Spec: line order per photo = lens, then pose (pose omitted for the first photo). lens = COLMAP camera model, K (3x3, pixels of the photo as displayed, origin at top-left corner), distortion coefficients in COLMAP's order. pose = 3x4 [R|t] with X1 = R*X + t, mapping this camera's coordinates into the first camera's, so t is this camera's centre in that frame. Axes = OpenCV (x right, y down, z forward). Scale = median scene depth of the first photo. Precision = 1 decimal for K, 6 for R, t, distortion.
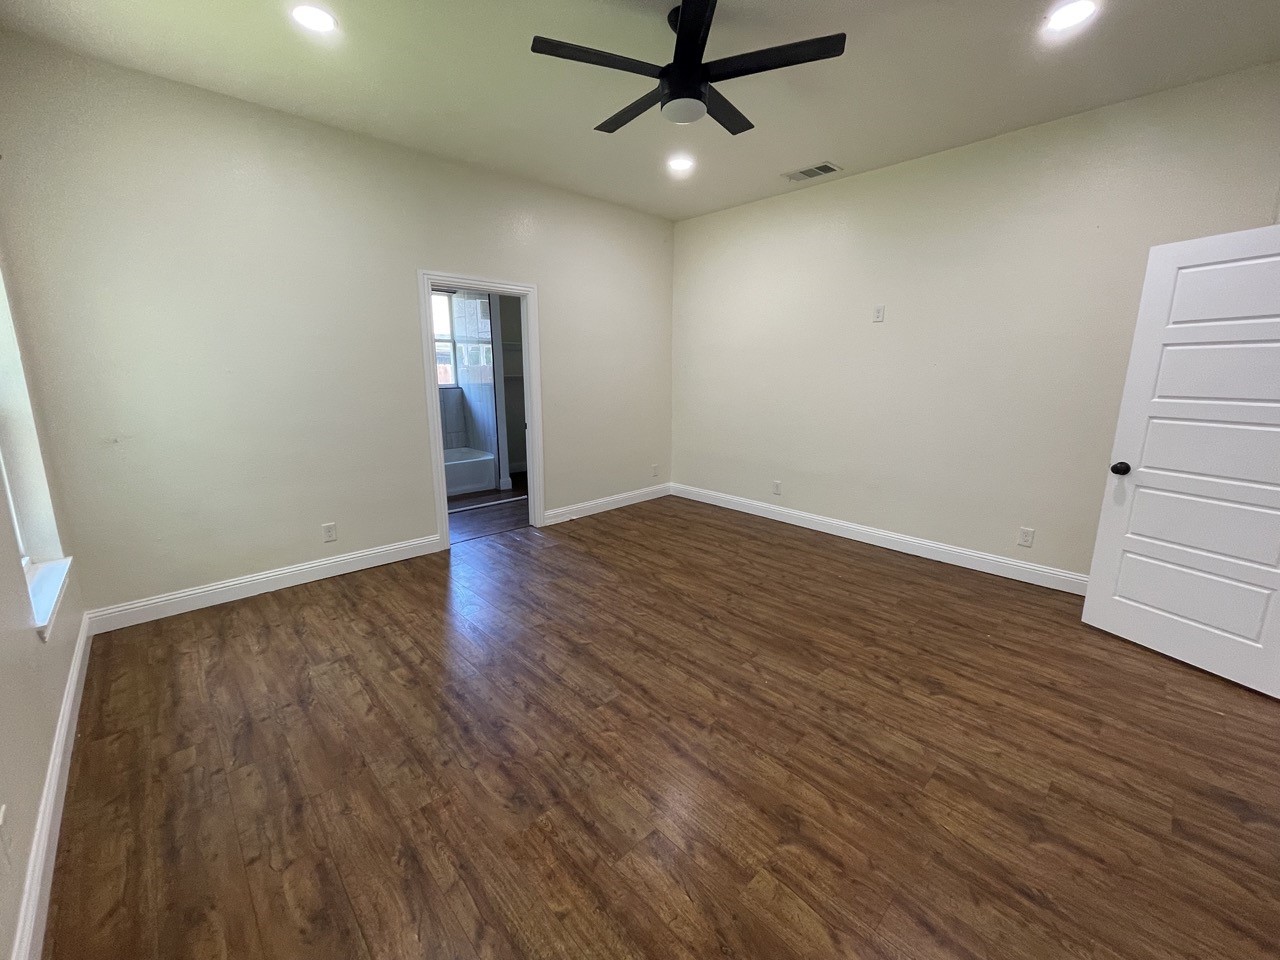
lens RADIAL K [[524.5, 0, 635.1], [0, 524.5, 478.8], [0, 0, 1]] dist [-0.006310, -0.000020]
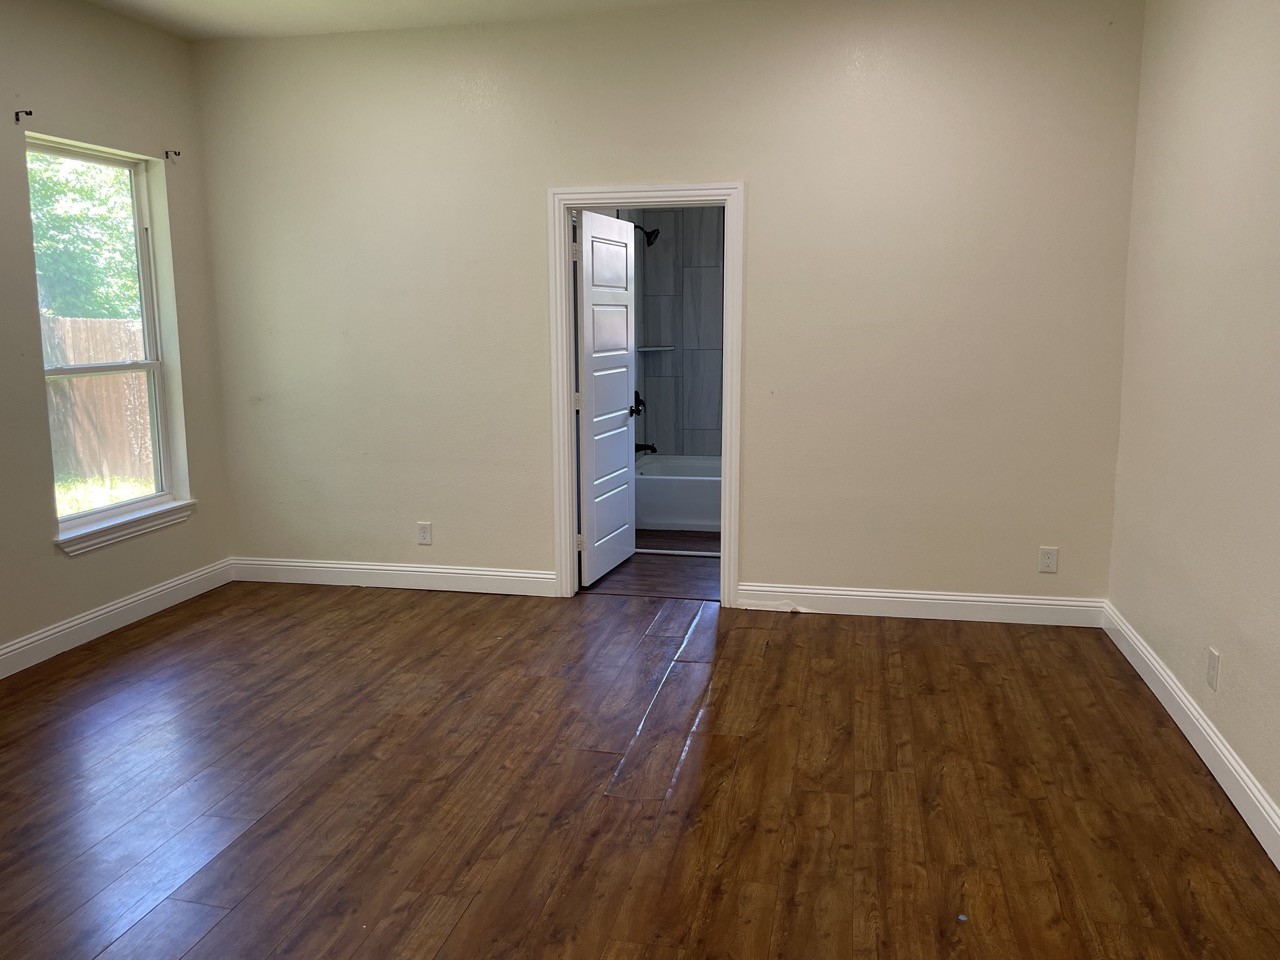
lens RADIAL K [[965.9, 0, 640.0], [0, 965.9, 480.0], [0, 0, 1]] dist [0.010446, -0.001145]
pose [[0.556887, 0.138941, -0.818885, 0.774210], [-0.163217, 0.984992, 0.056128, -0.111432], [0.814394, 0.102399, 0.571207, 0.410180]]
